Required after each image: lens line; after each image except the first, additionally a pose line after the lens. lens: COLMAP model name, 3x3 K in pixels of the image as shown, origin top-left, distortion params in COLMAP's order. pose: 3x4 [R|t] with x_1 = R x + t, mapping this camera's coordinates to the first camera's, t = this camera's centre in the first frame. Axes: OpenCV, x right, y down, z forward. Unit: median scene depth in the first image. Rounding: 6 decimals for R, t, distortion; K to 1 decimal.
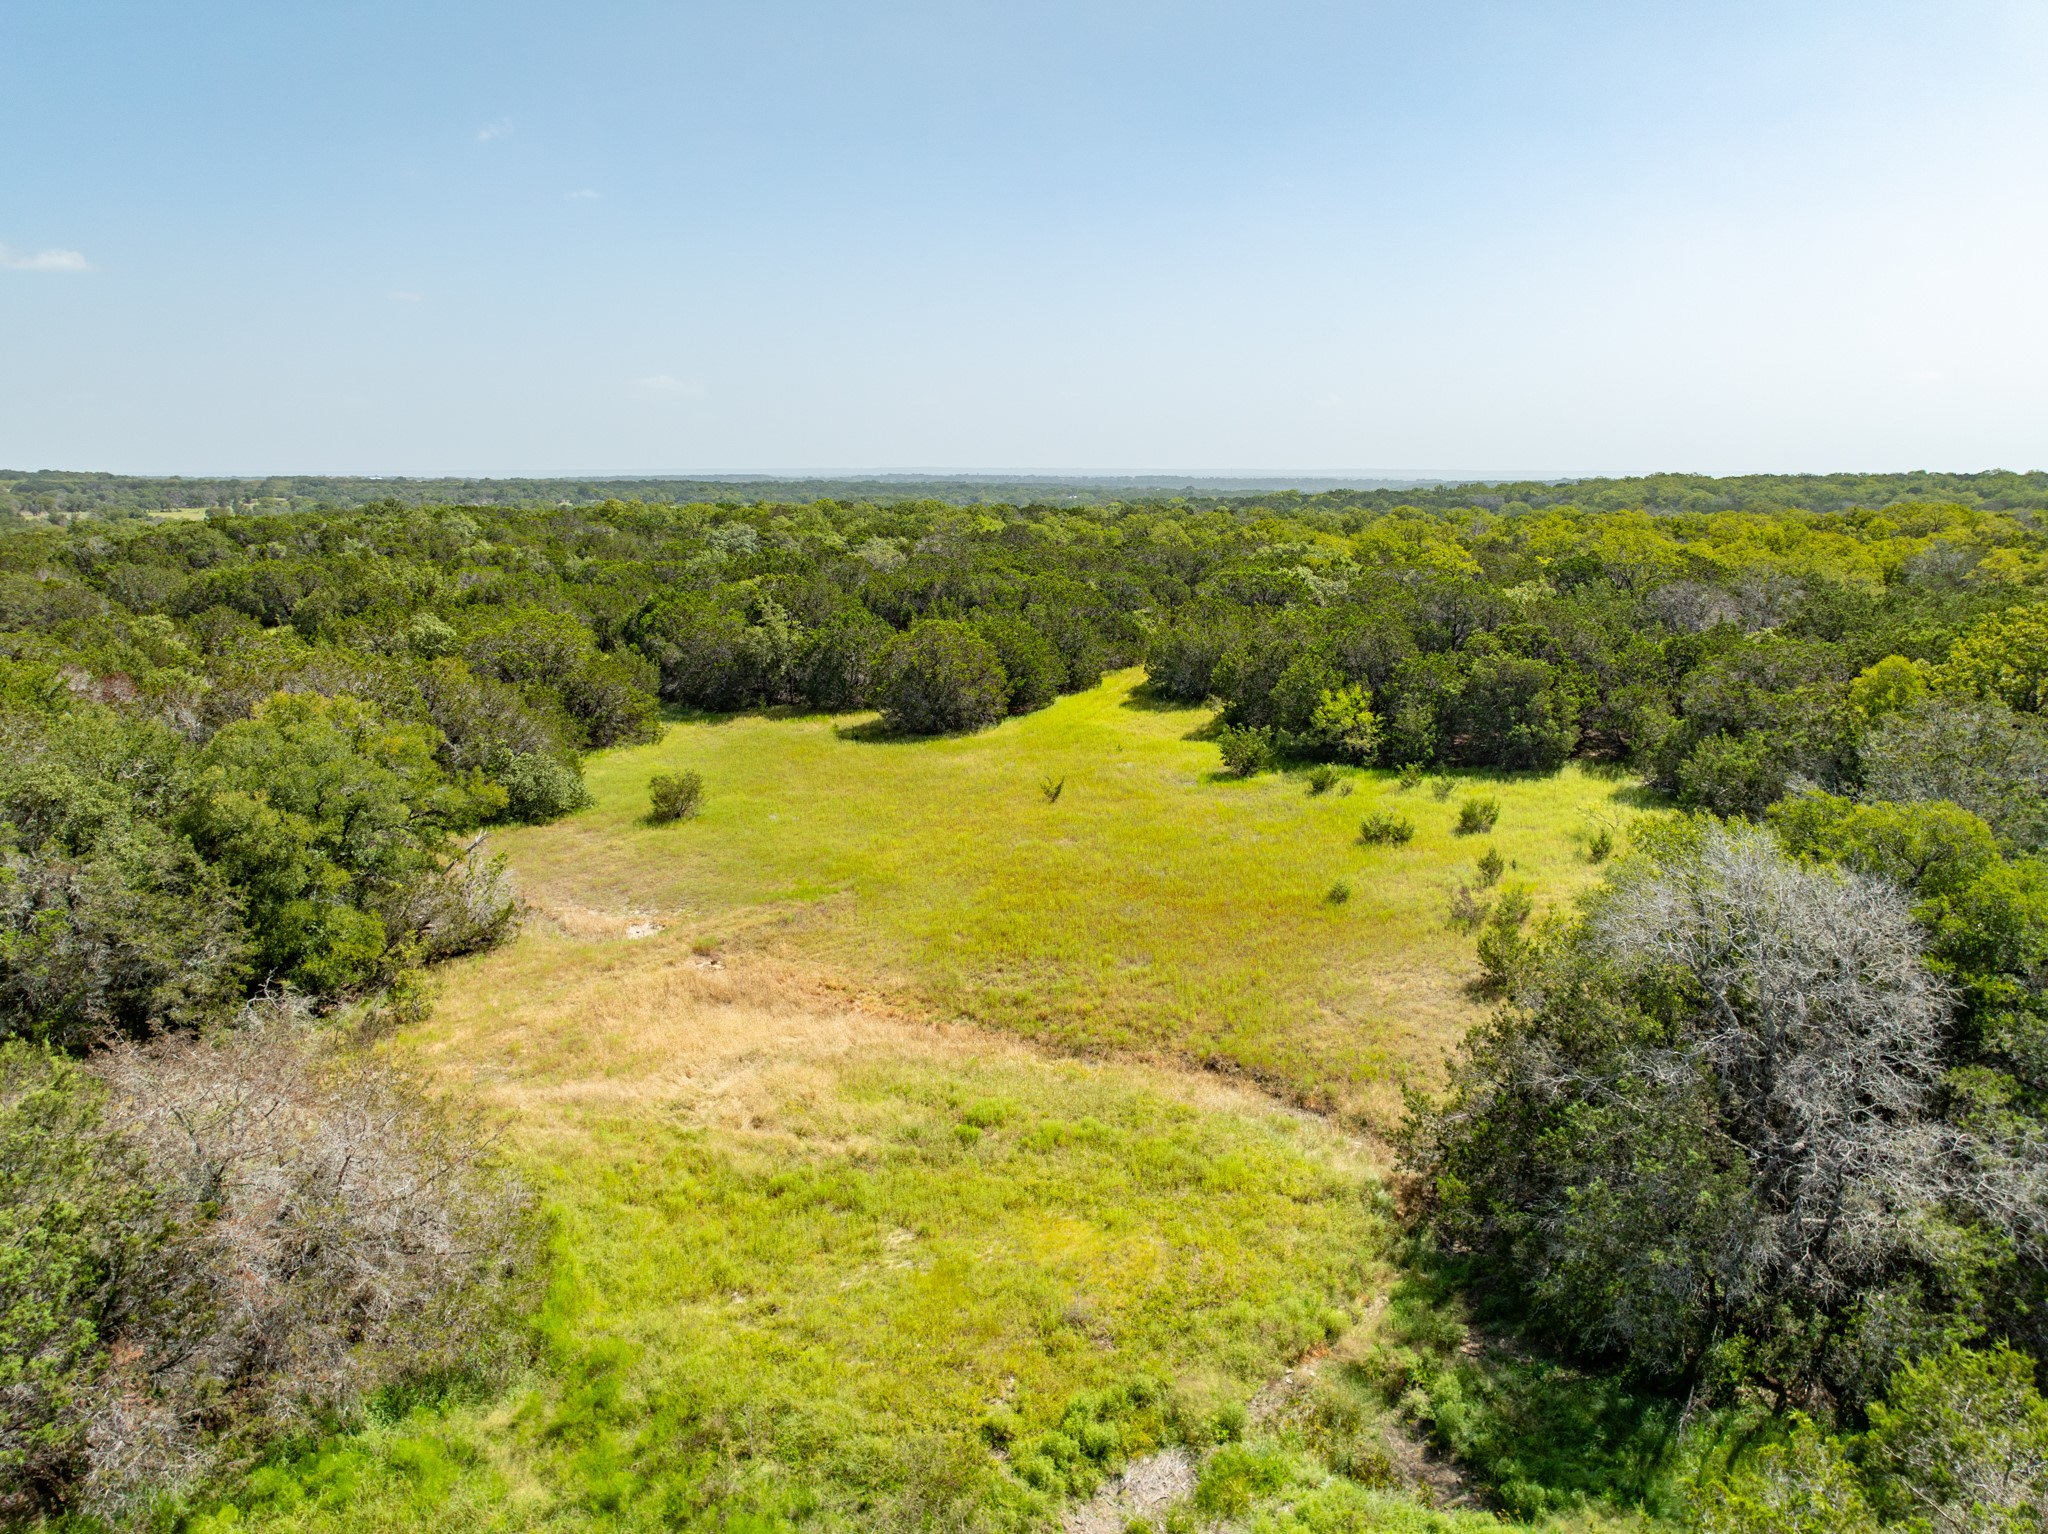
lens RADIAL K [[1444.4, 0, 1024.0], [0, 1444.4, 767.0], [0, 0, 1]] dist [-0.035373, 0.021008]
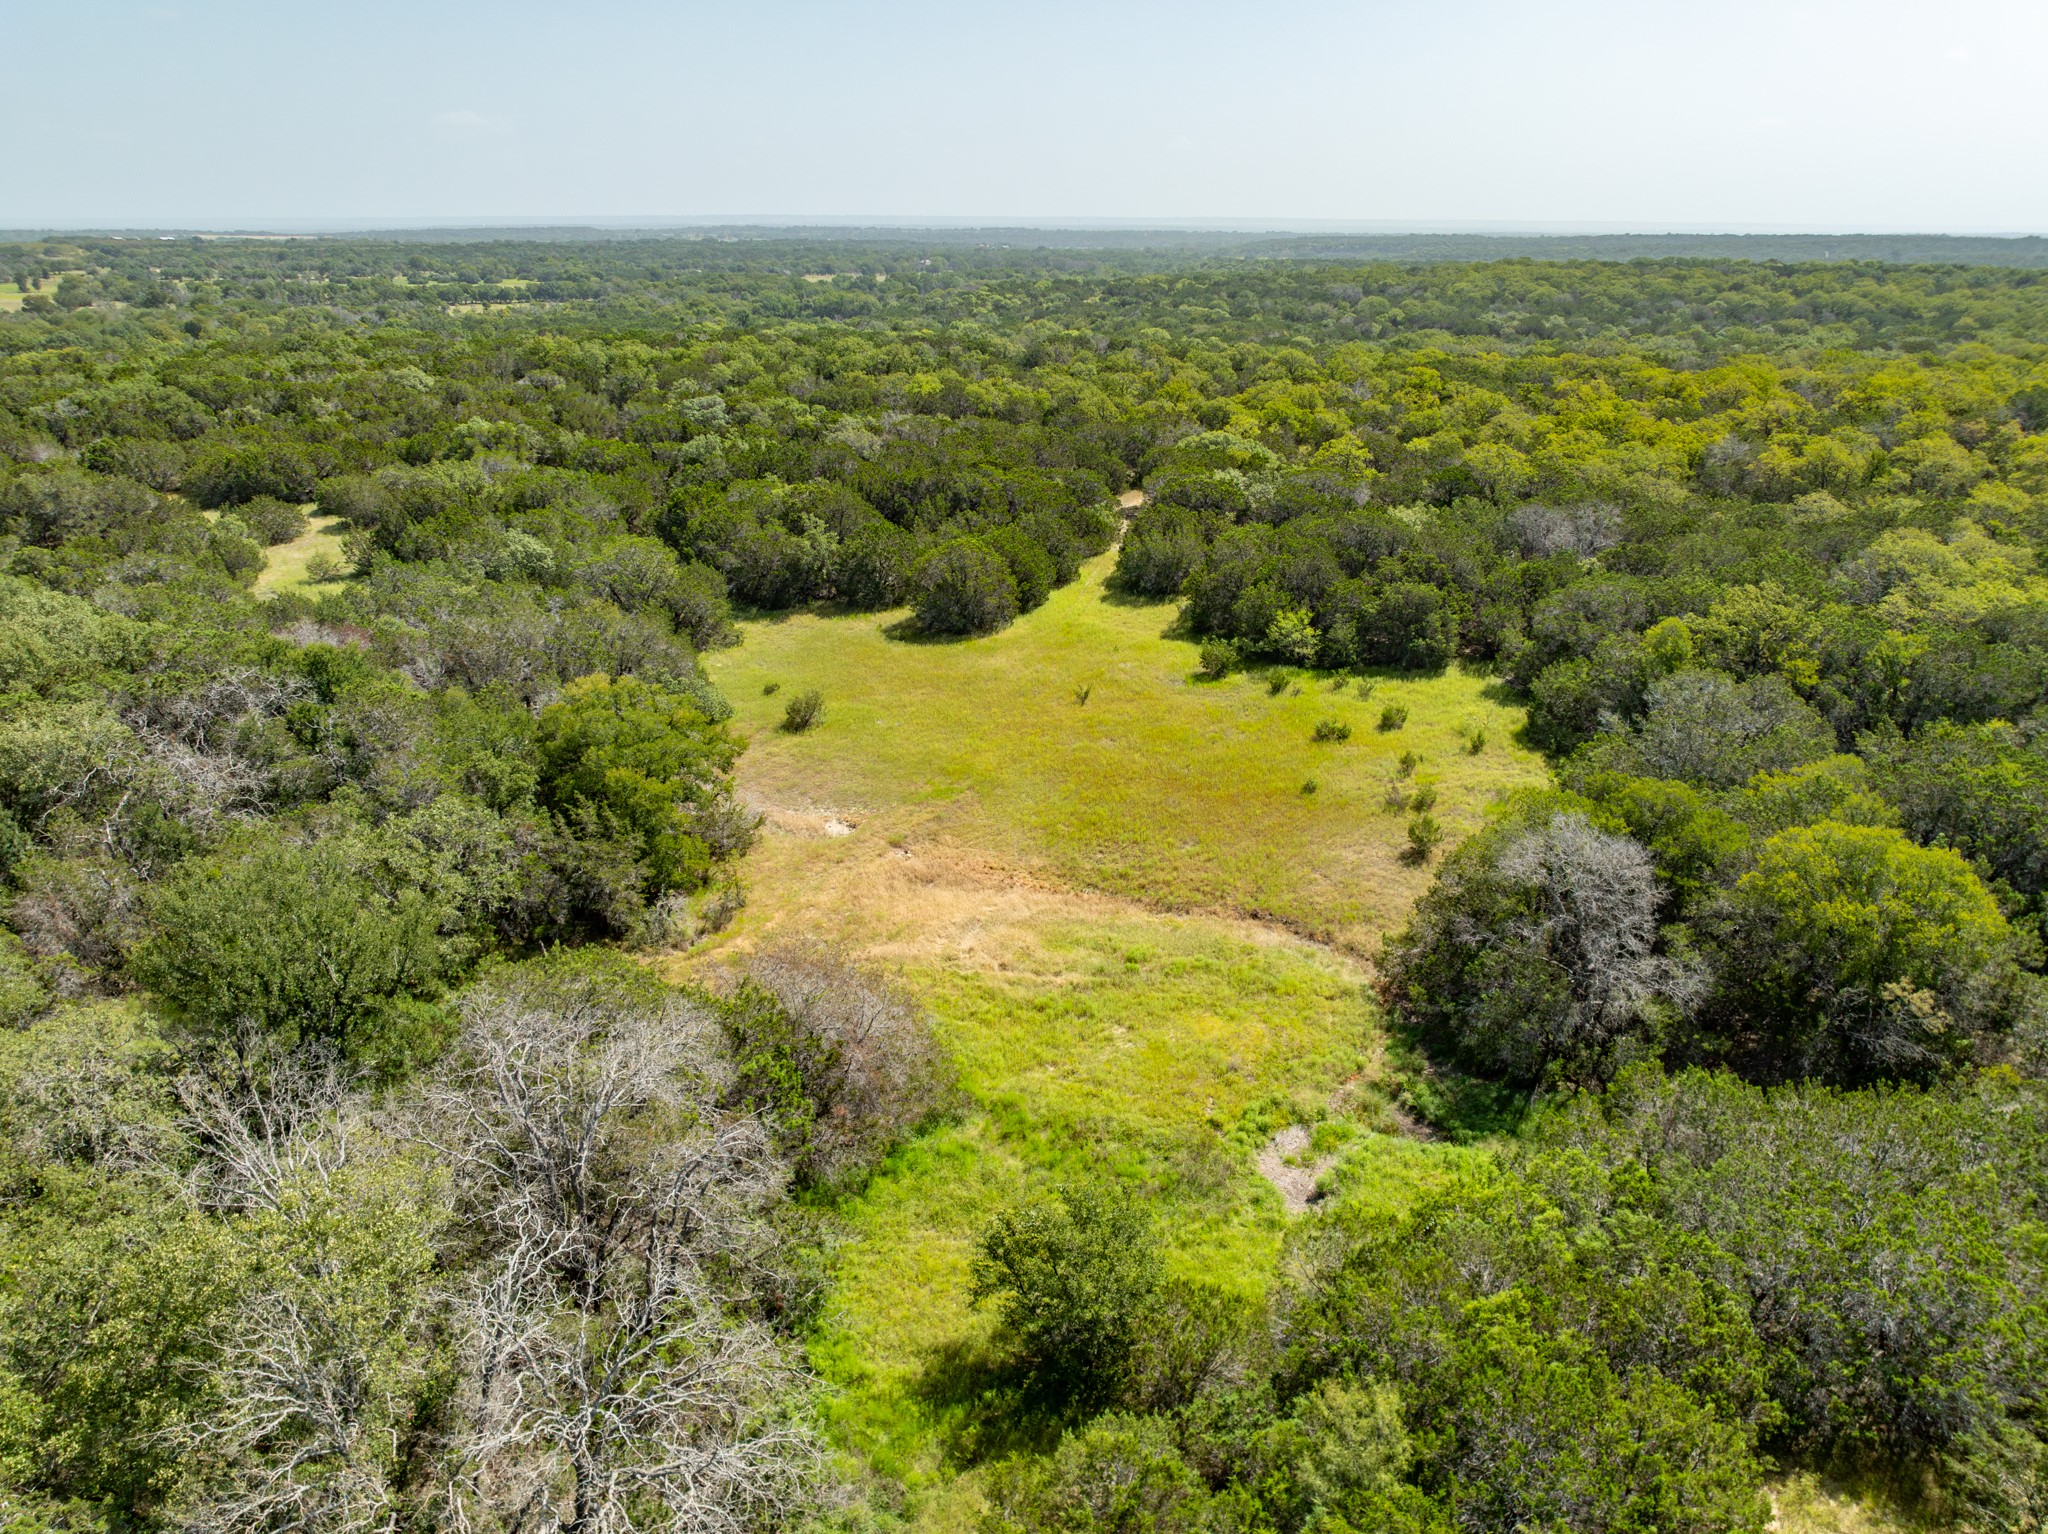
lens RADIAL K [[1459.5, 0, 1025.8], [0, 1459.5, 758.9], [0, 0, 1]] dist [-0.000252, -0.048197]
pose [[0.993792, -0.034045, 0.105918, -0.330915], [0.016761, 0.986978, 0.159980, -0.264676], [-0.109985, -0.157211, 0.981421, -0.637631]]
